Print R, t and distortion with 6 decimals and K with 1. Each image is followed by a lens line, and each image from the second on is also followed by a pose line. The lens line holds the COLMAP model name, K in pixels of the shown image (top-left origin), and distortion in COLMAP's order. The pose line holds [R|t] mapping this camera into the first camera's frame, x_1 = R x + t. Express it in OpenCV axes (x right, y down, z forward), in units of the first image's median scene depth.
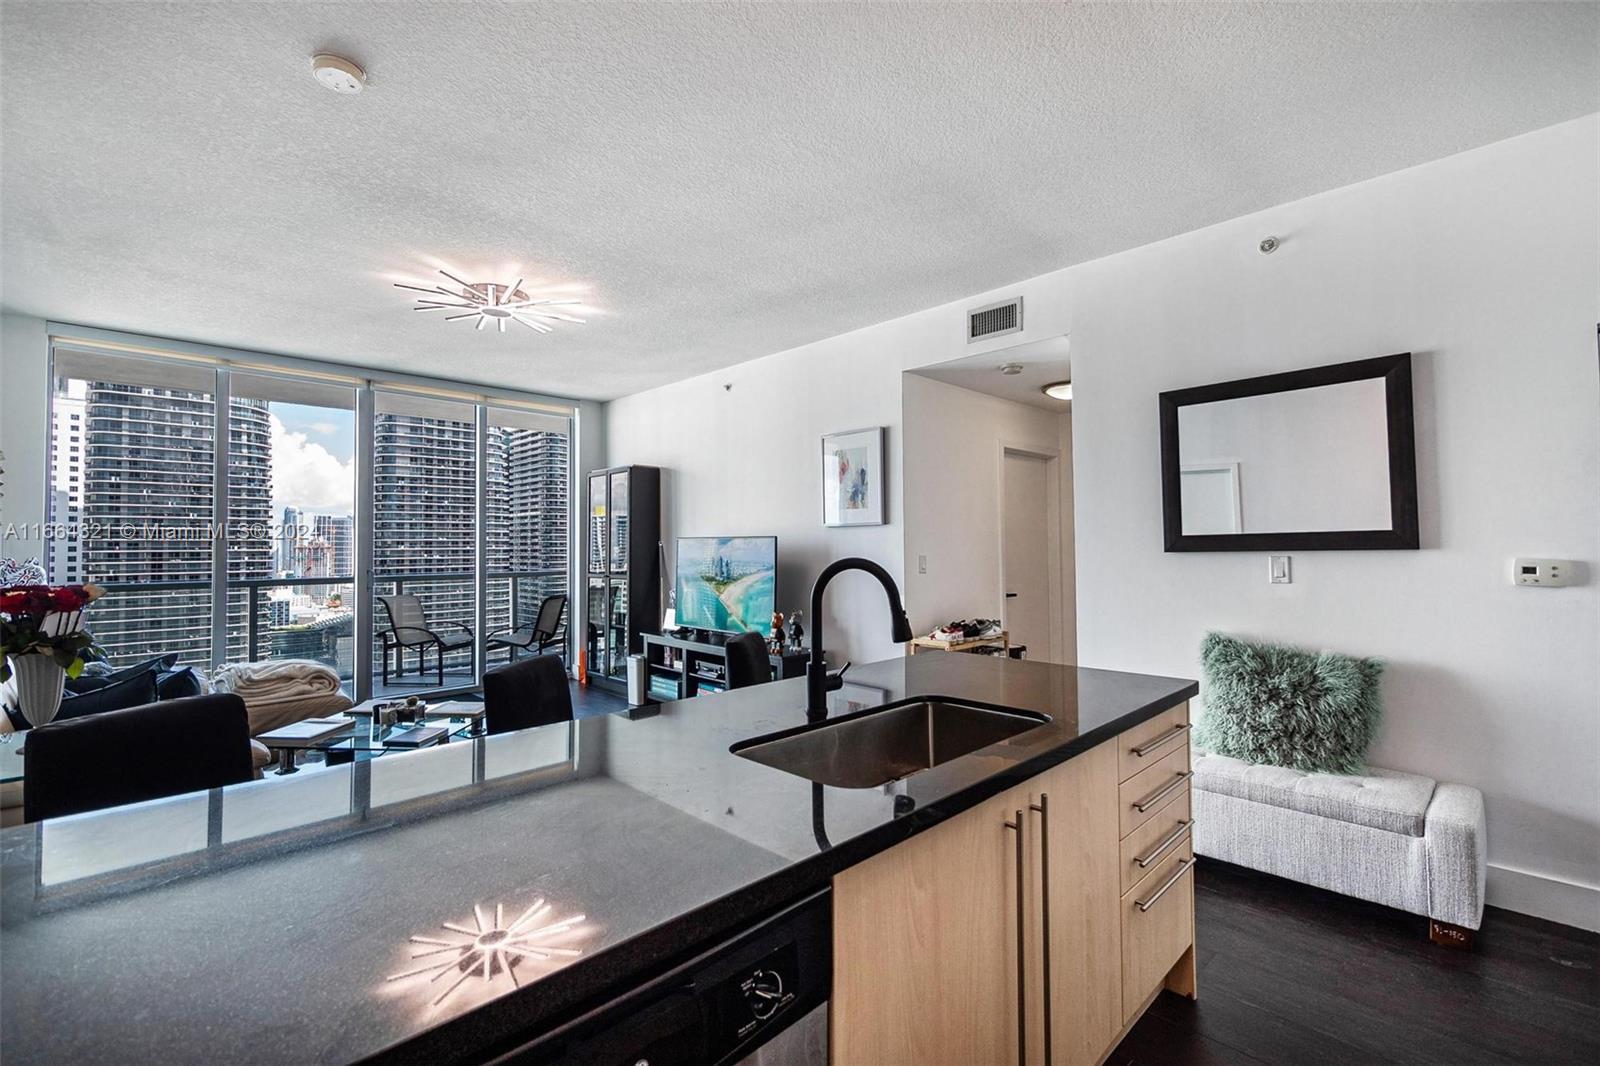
lens RADIAL K [[706.4, 0, 805.4], [0, 706.4, 530.9], [0, 0, 1]] dist [0.007186, -0.001050]
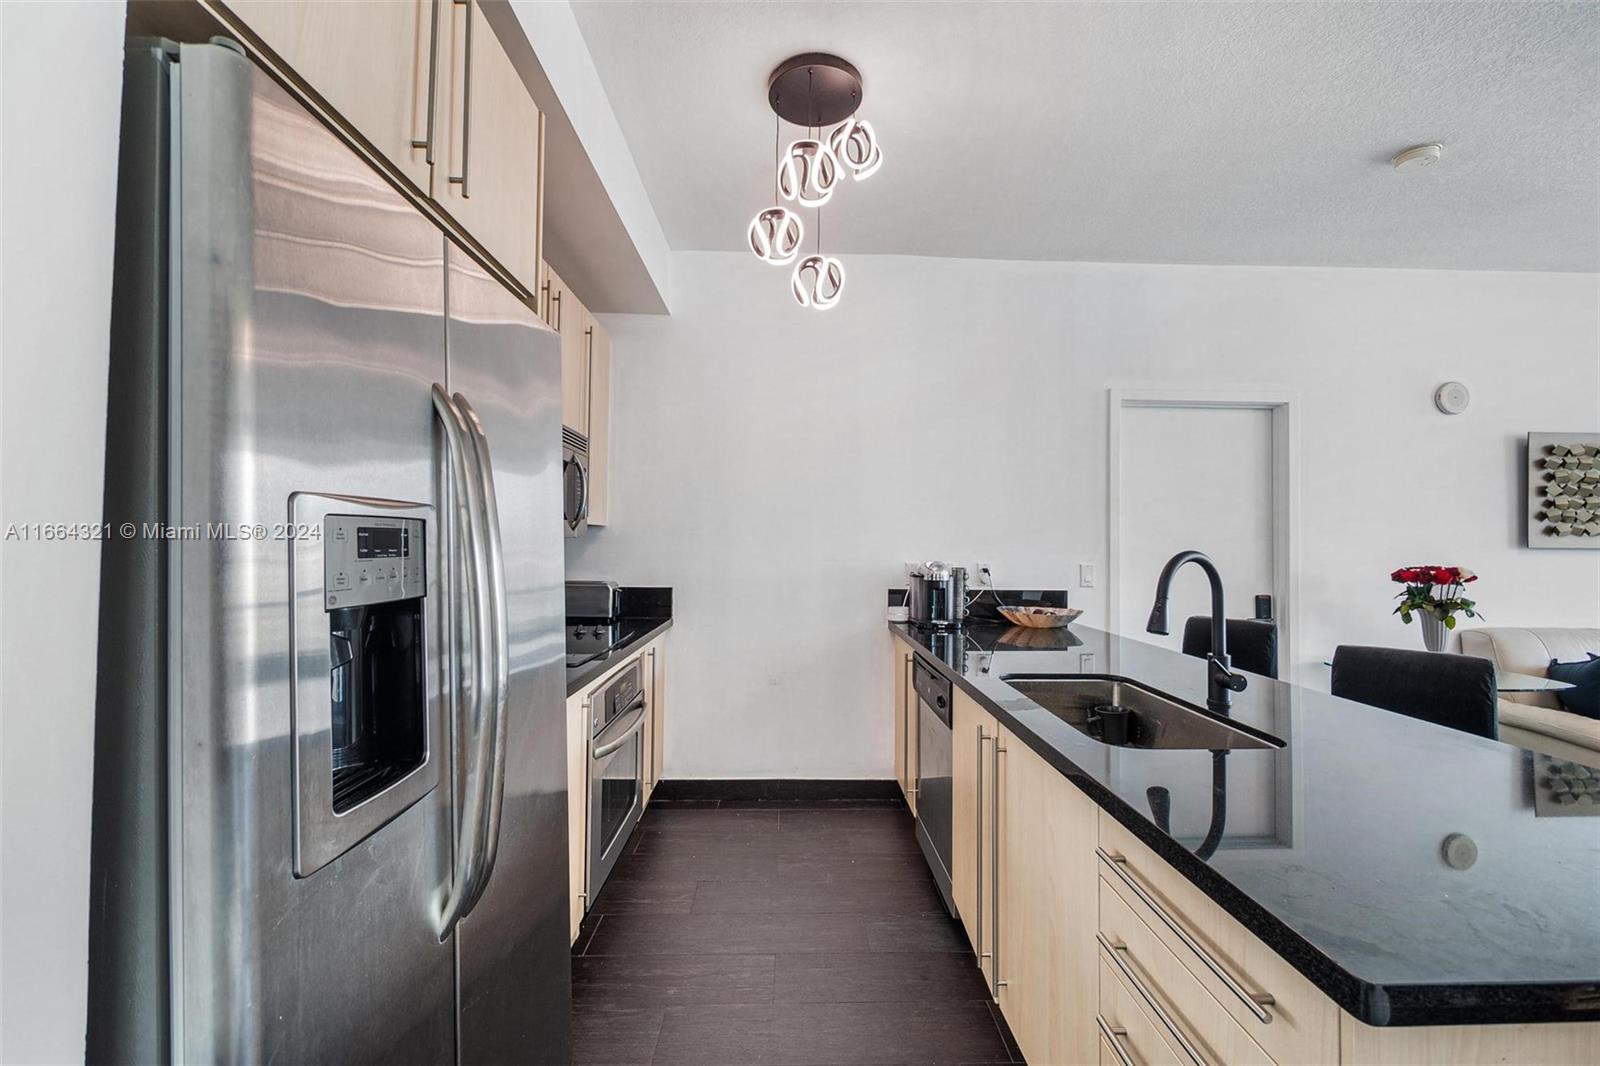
lens RADIAL K [[660.3, 0, 809.4], [0, 660.3, 528.1], [0, 0, 1]] dist [-0.003917, 0.000140]
pose [[-0.676897, -0.016131, -0.735901, 0.574119], [0.012083, 0.999382, -0.033021, 0.015642], [0.735979, -0.031244, -0.676283, 0.630277]]
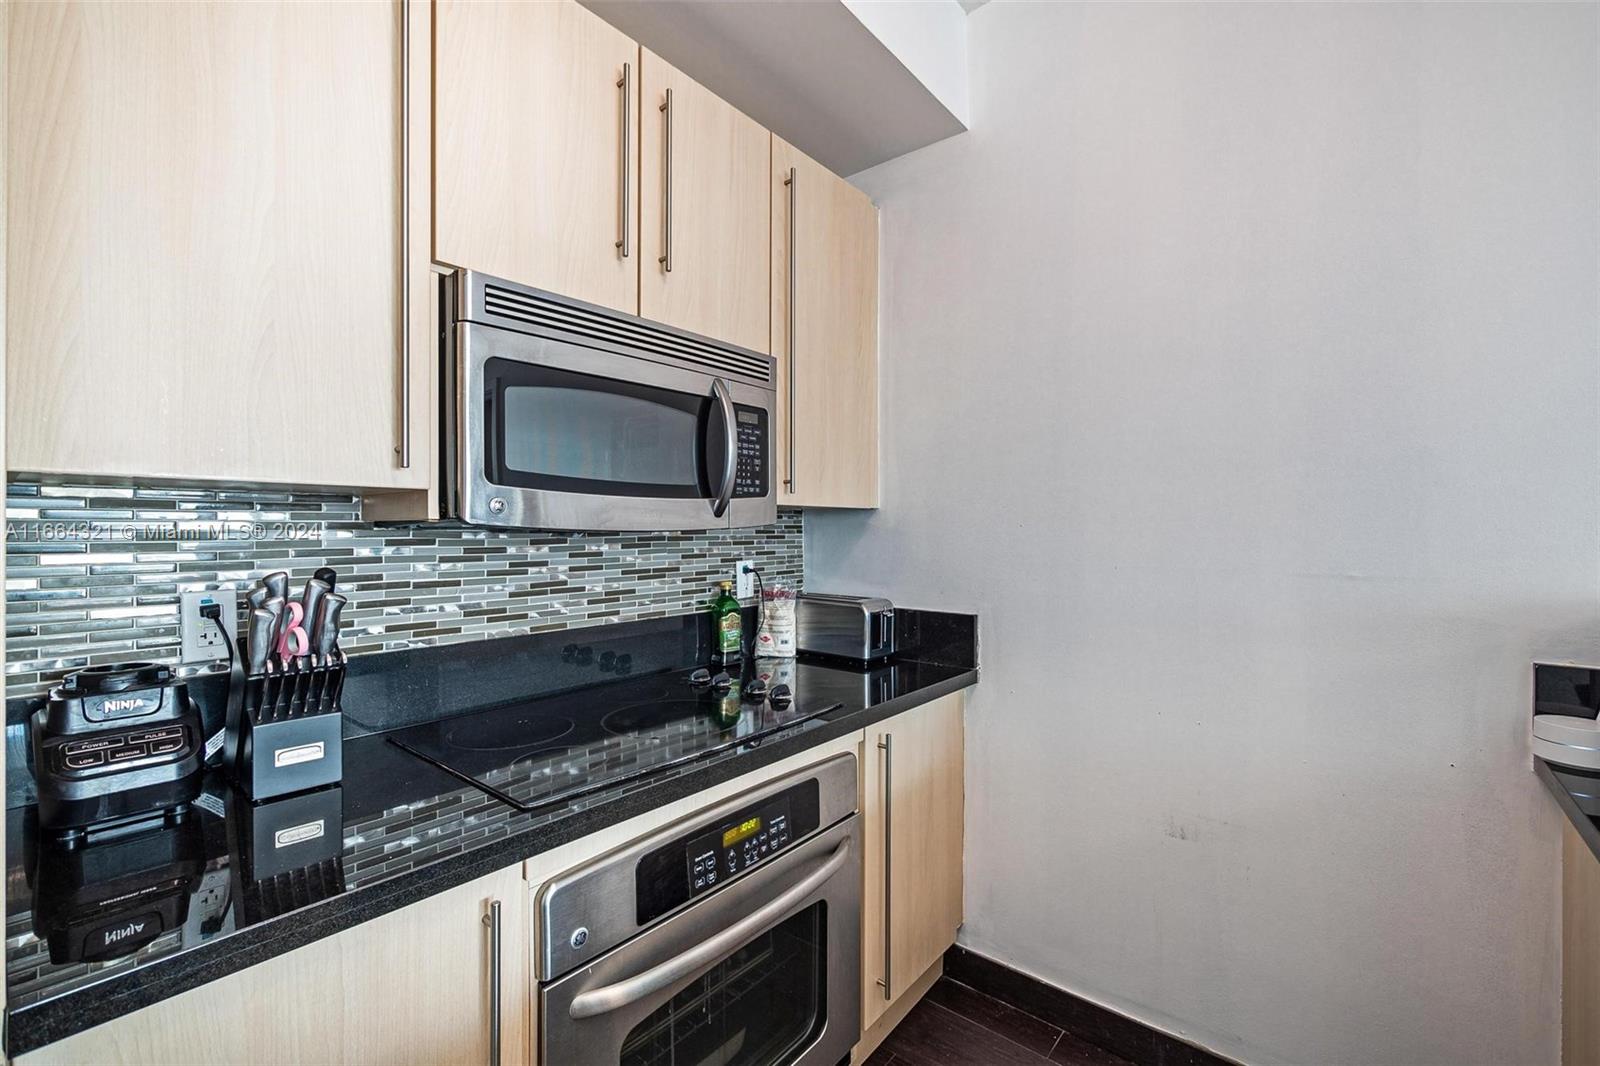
lens RADIAL K [[689.2, 0, 815.2], [0, 689.2, 534.7], [0, 0, 1]] dist [-0.000719, 0.000123]
pose [[-0.993273, 0.004672, -0.115700, 0.183966], [0.005744, 0.999944, -0.008932, 0.006194], [0.115652, -0.009536, -0.993244, 0.365521]]
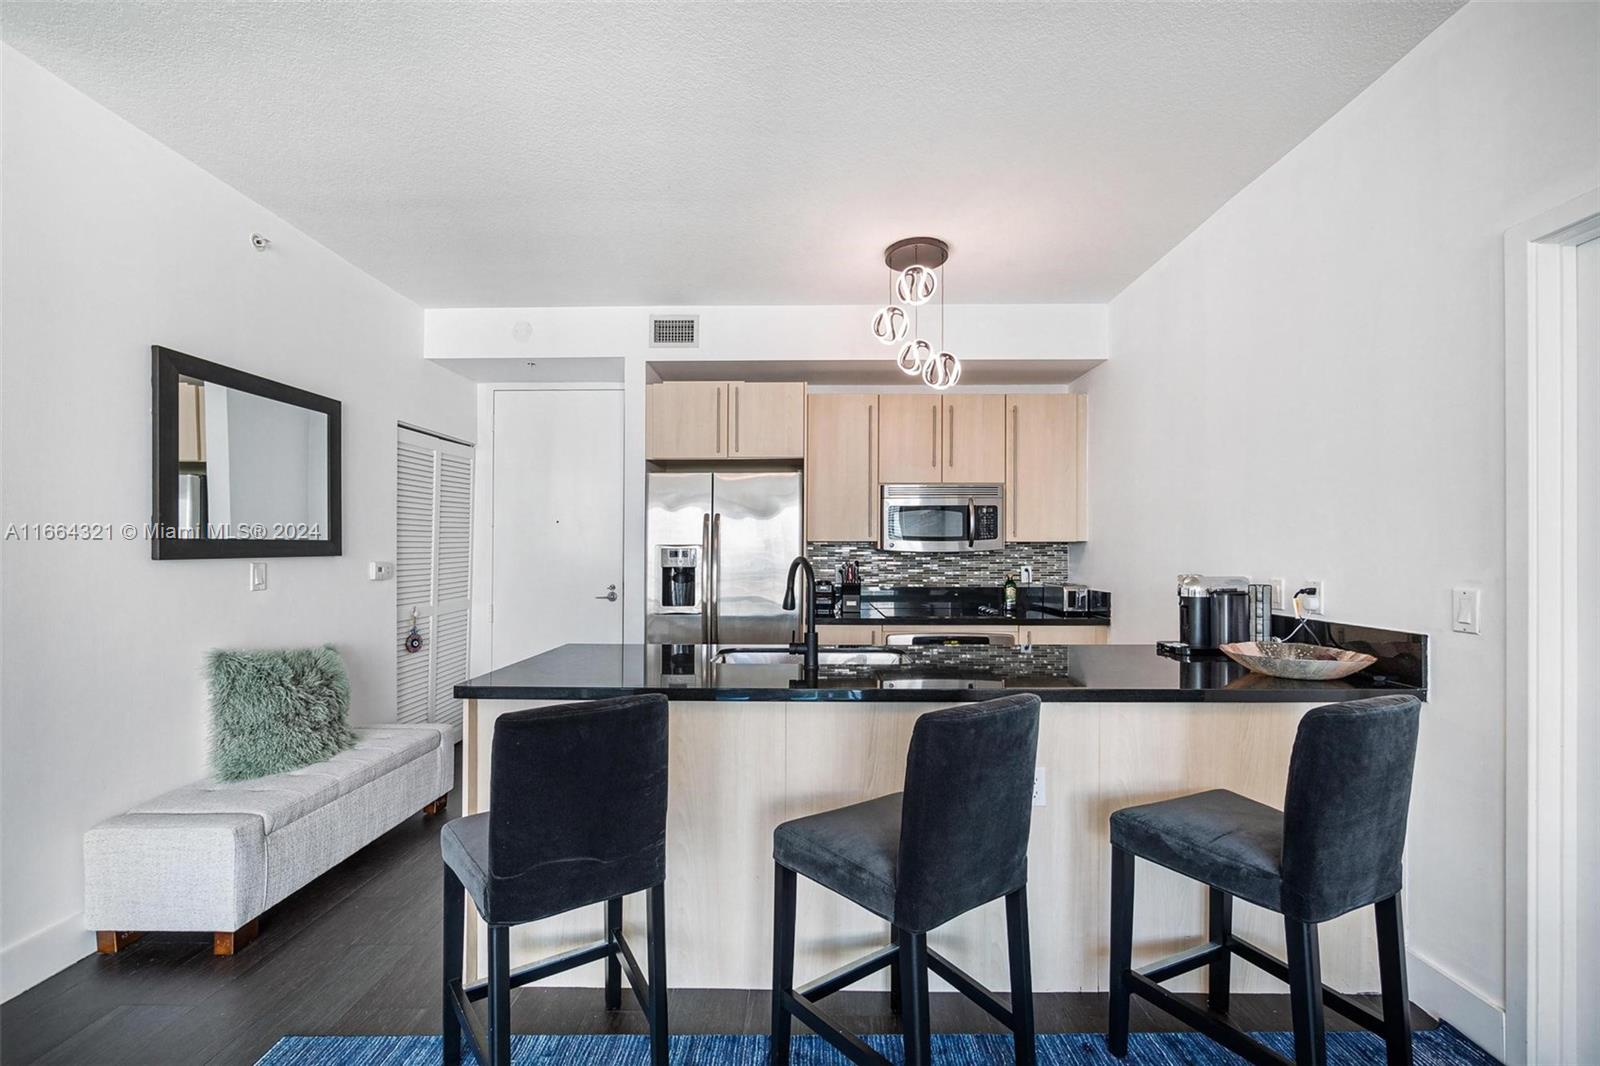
lens RADIAL K [[674.6, 0, 793.1], [0, 674.6, 546.6], [0, 0, 1]] dist [-0.000799, -0.000093]
pose [[-0.698680, 0.013835, 0.715300, -0.468471], [-0.010103, 0.999522, -0.029202, 0.029677], [-0.715363, -0.027629, -0.698207, 1.018228]]
